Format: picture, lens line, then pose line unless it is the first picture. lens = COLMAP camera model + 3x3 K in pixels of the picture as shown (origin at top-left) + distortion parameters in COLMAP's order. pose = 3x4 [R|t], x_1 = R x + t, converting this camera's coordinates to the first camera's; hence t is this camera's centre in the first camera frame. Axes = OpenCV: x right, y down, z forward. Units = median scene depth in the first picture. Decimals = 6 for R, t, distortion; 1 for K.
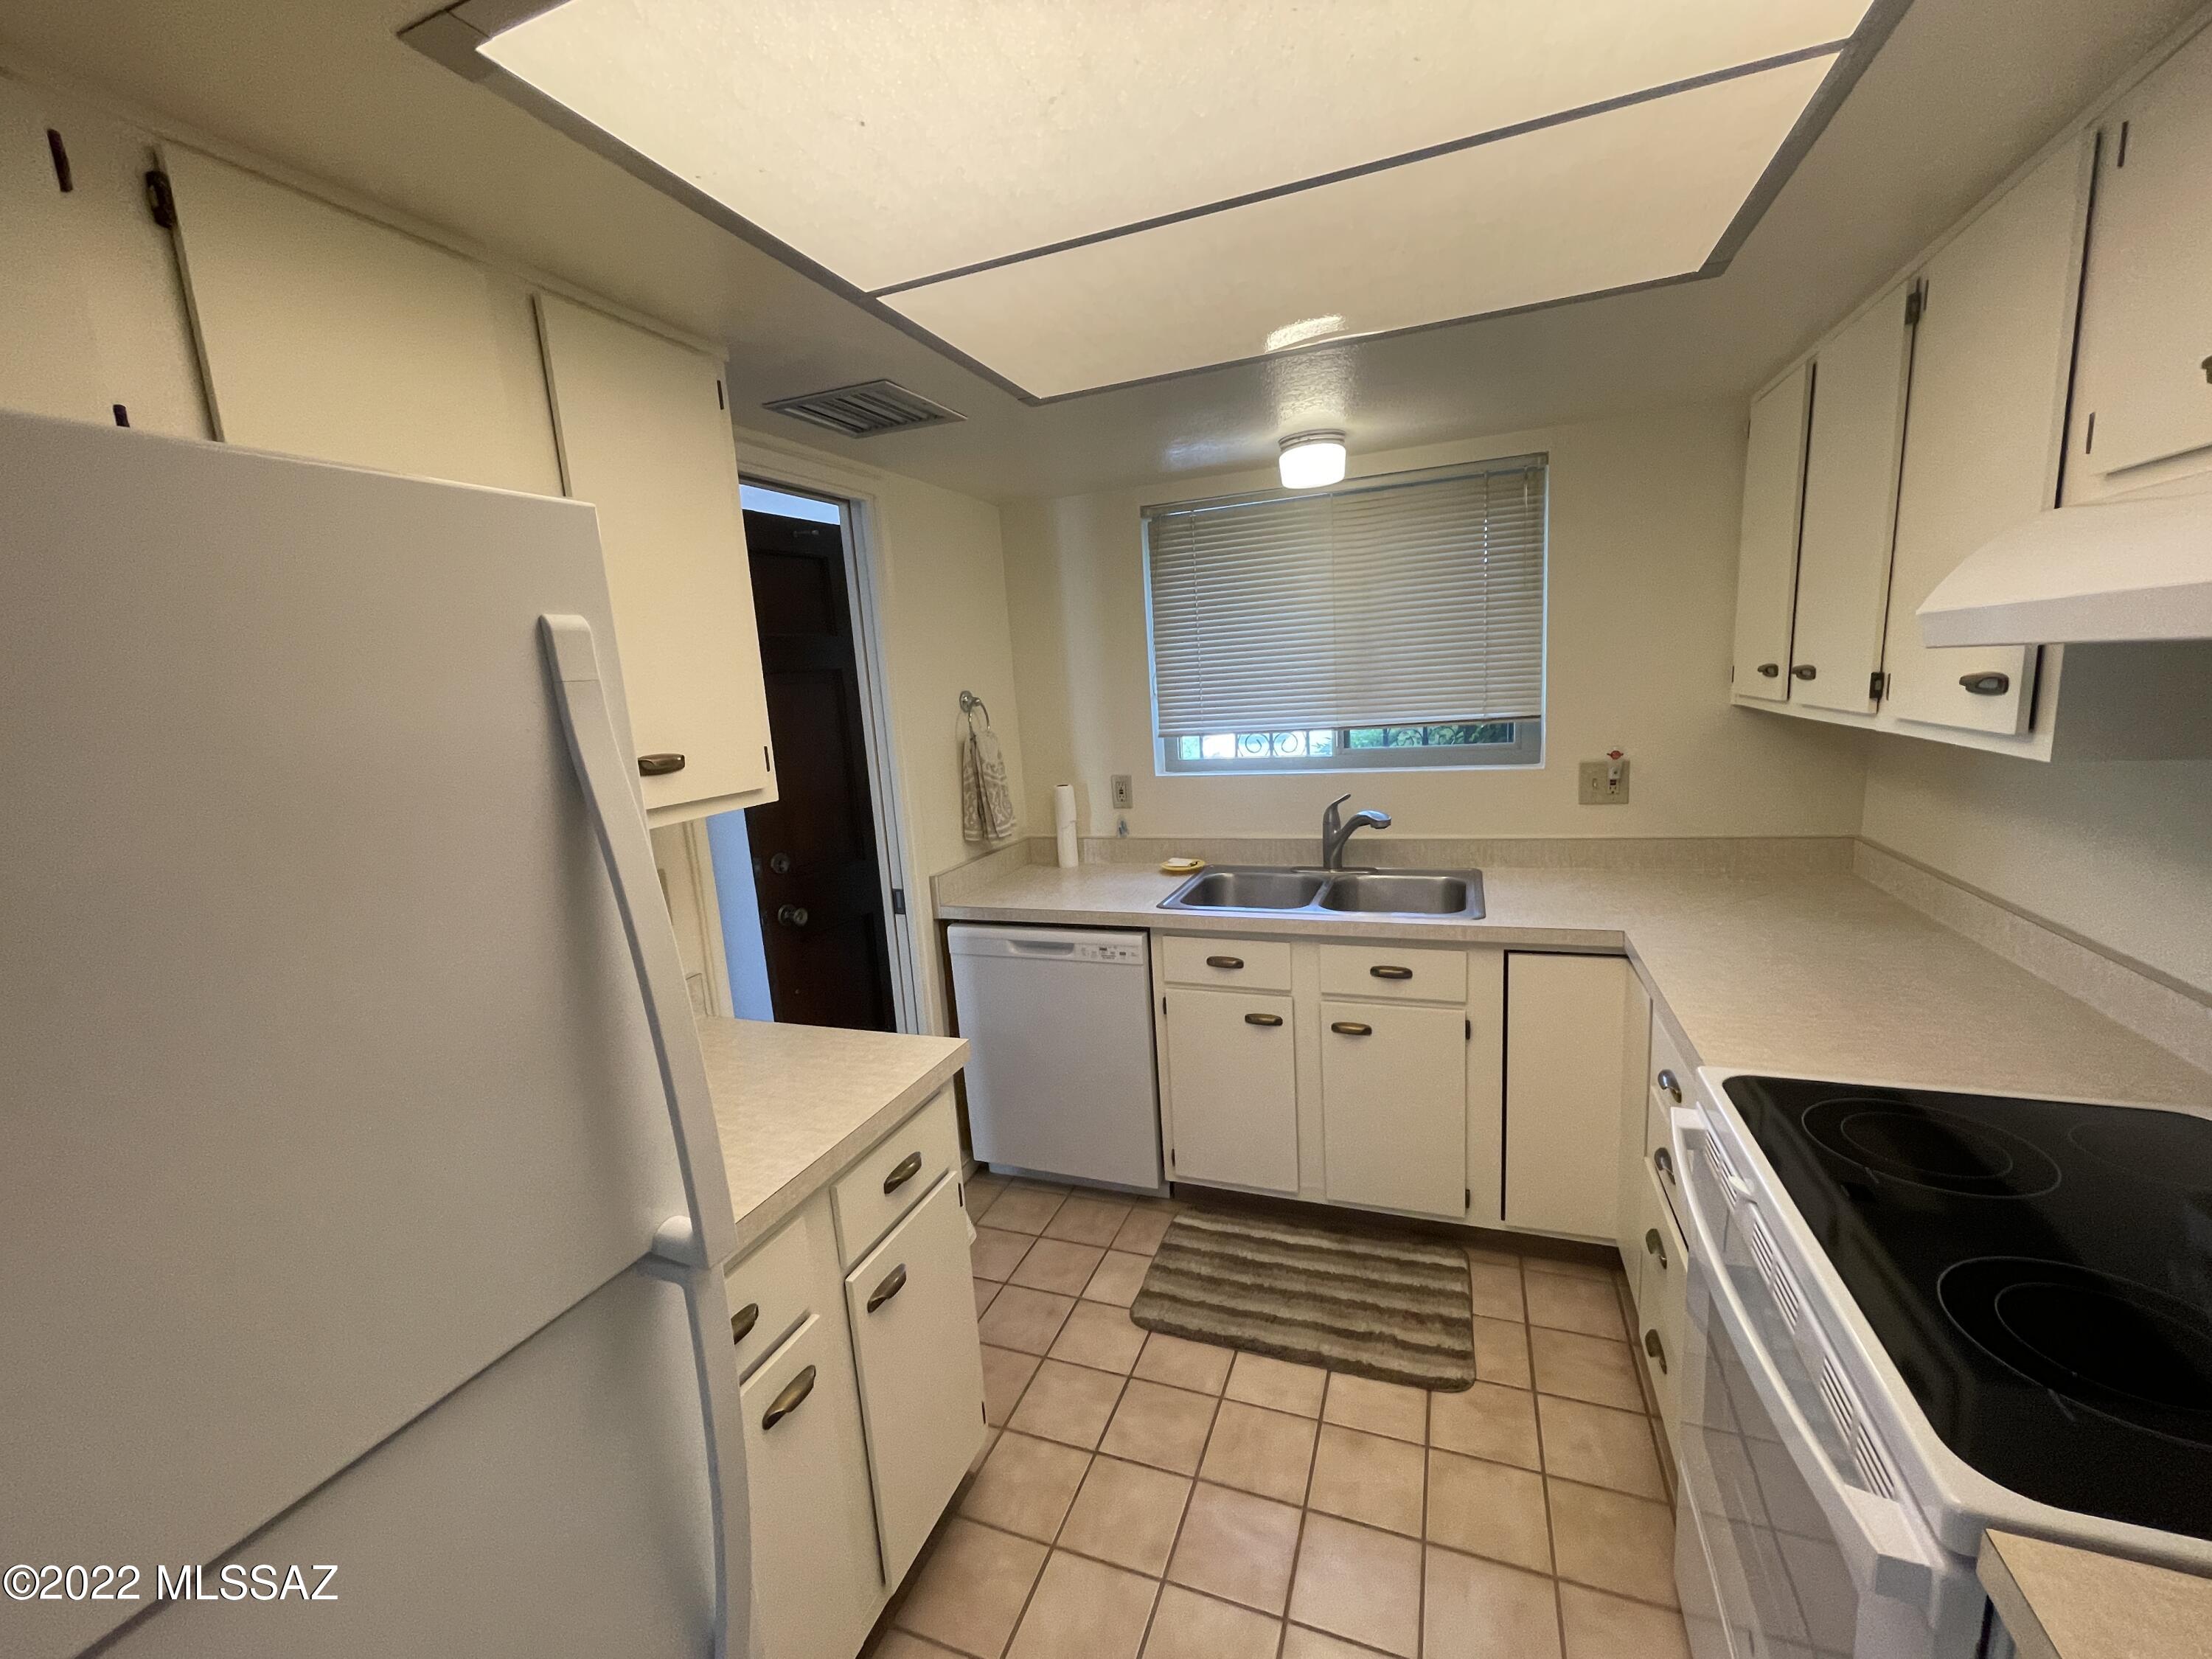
lens RADIAL K [[893.5, 0, 1113.9], [0, 893.5, 837.4], [0, 0, 1]] dist [-0.003590, -0.000291]
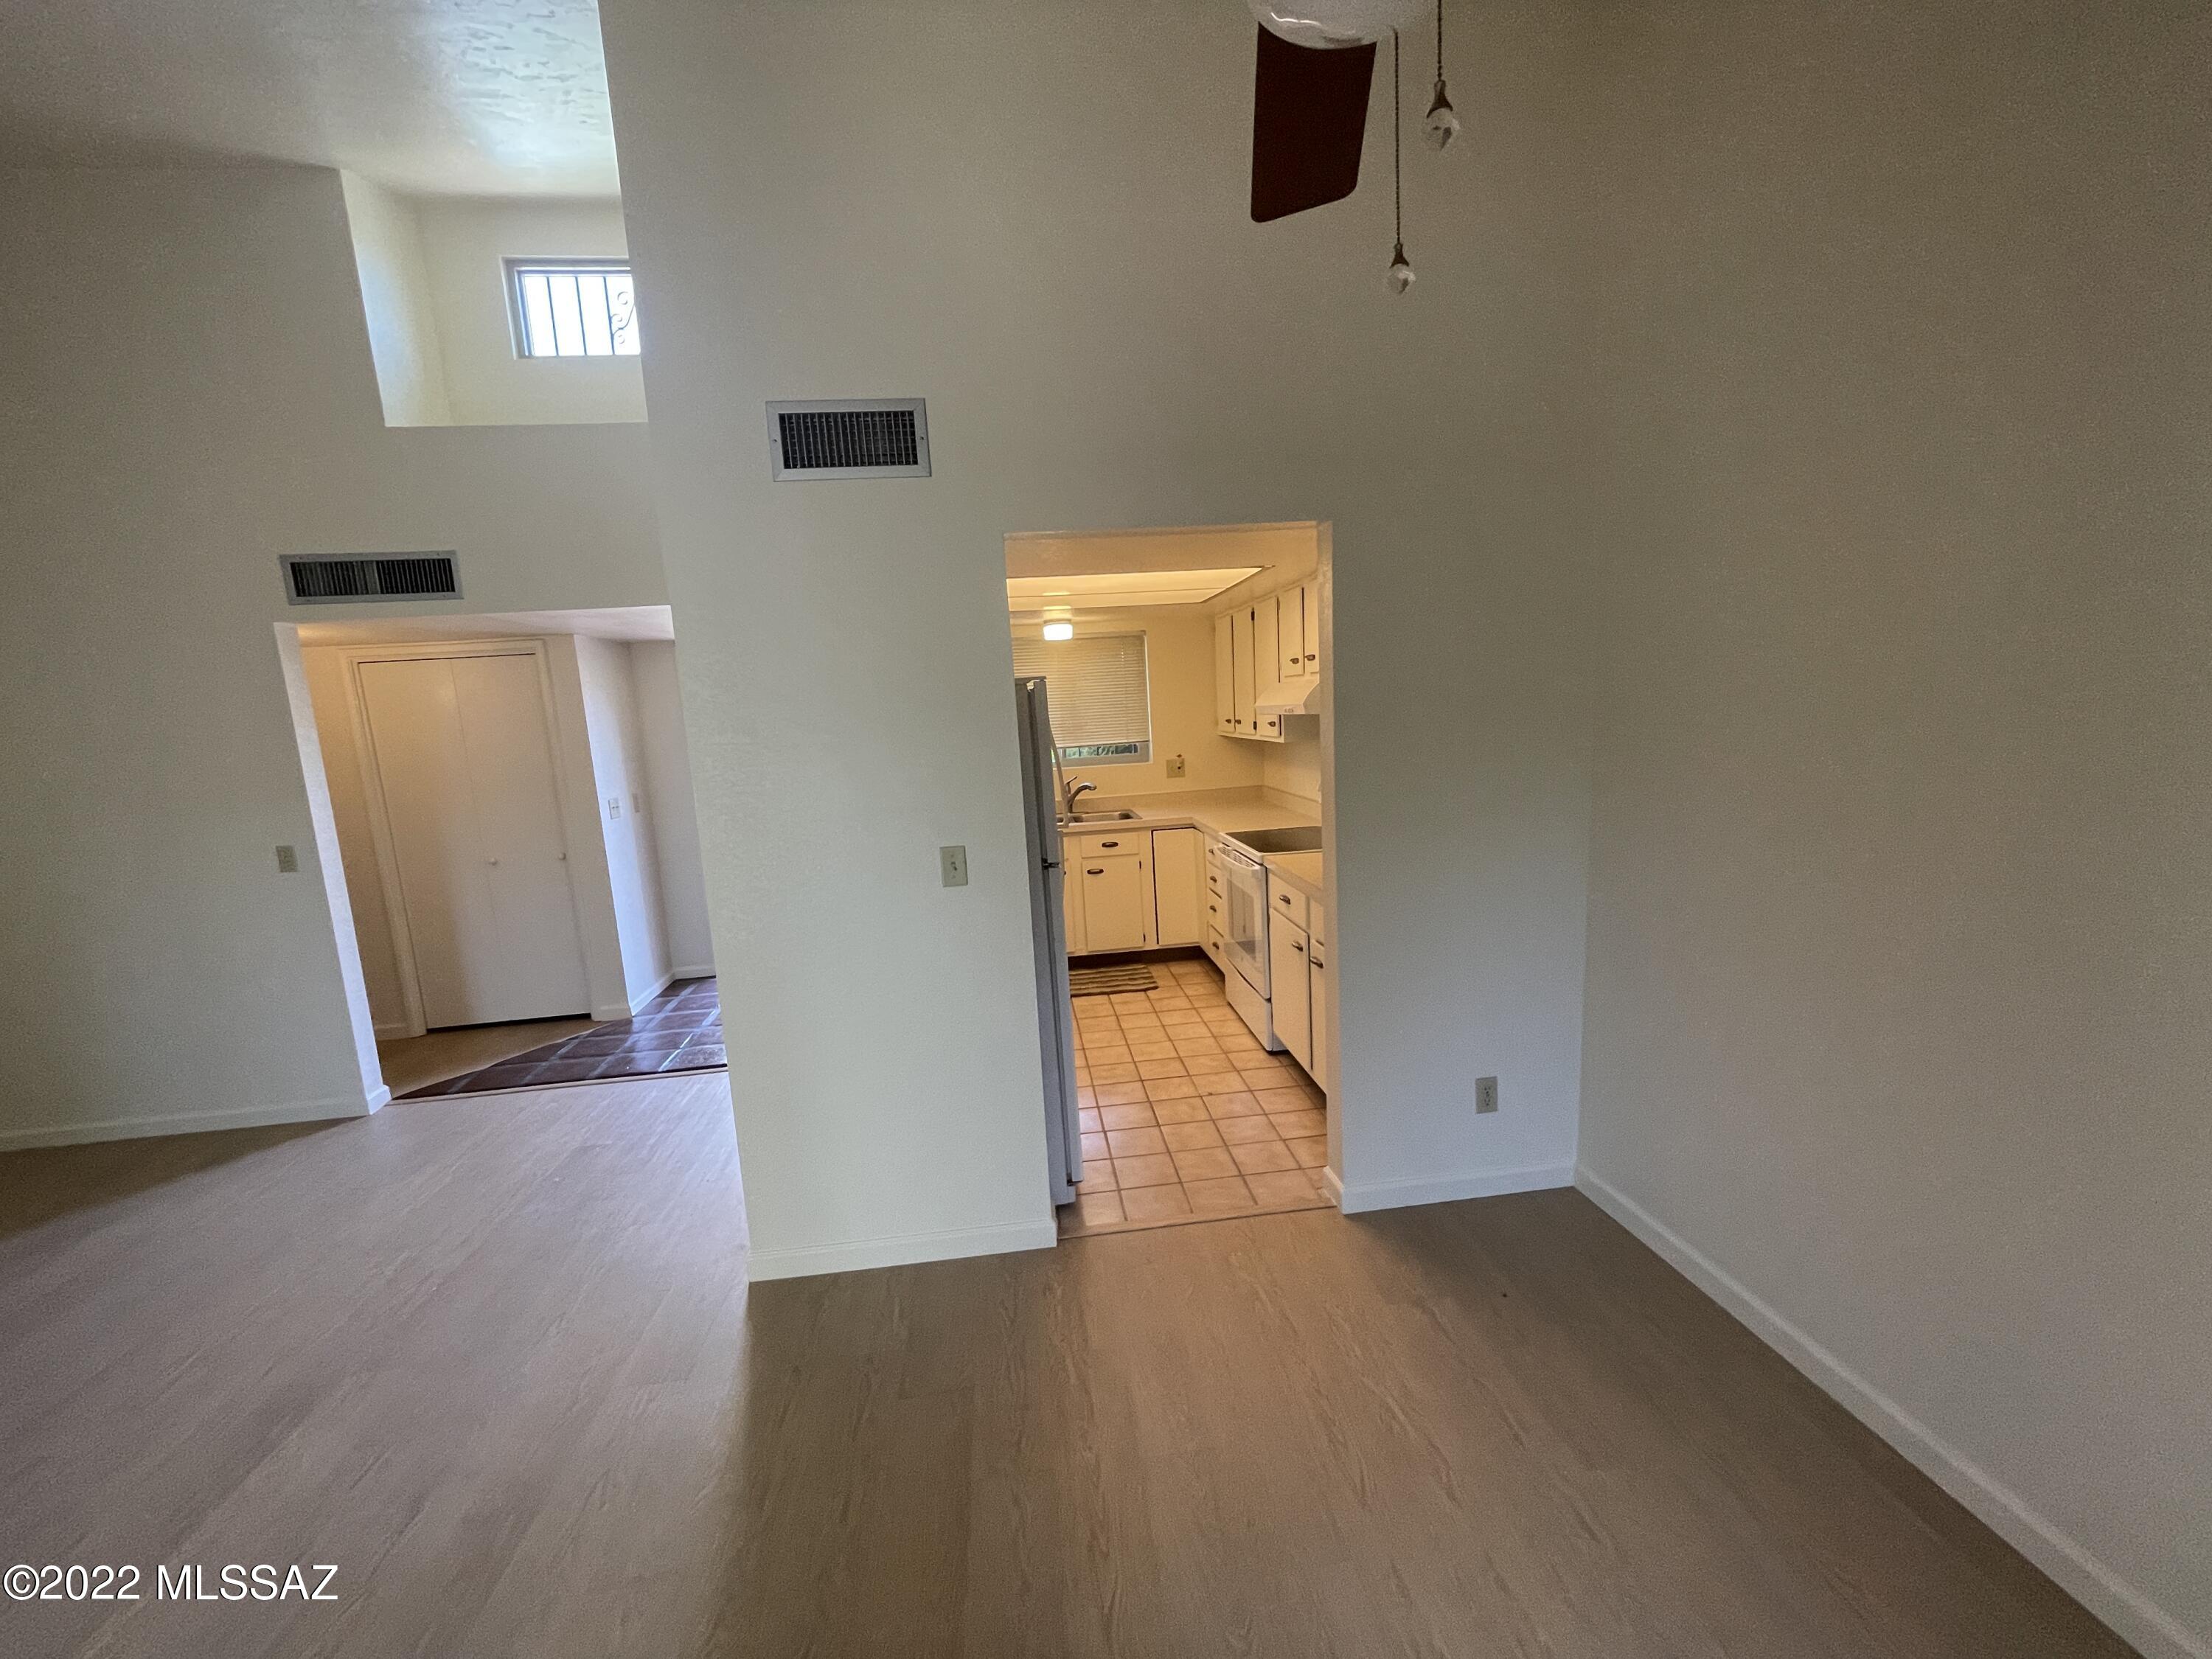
lens RADIAL K [[893.5, 0, 1107.9], [0, 893.5, 833.6], [0, 0, 1]] dist [-0.003590, -0.000291]
pose [[0.888046, -0.053396, 0.456643, -0.790125], [0.080438, 0.995958, -0.039973, 0.216657], [-0.452663, 0.072229, 0.888752, -1.137214]]
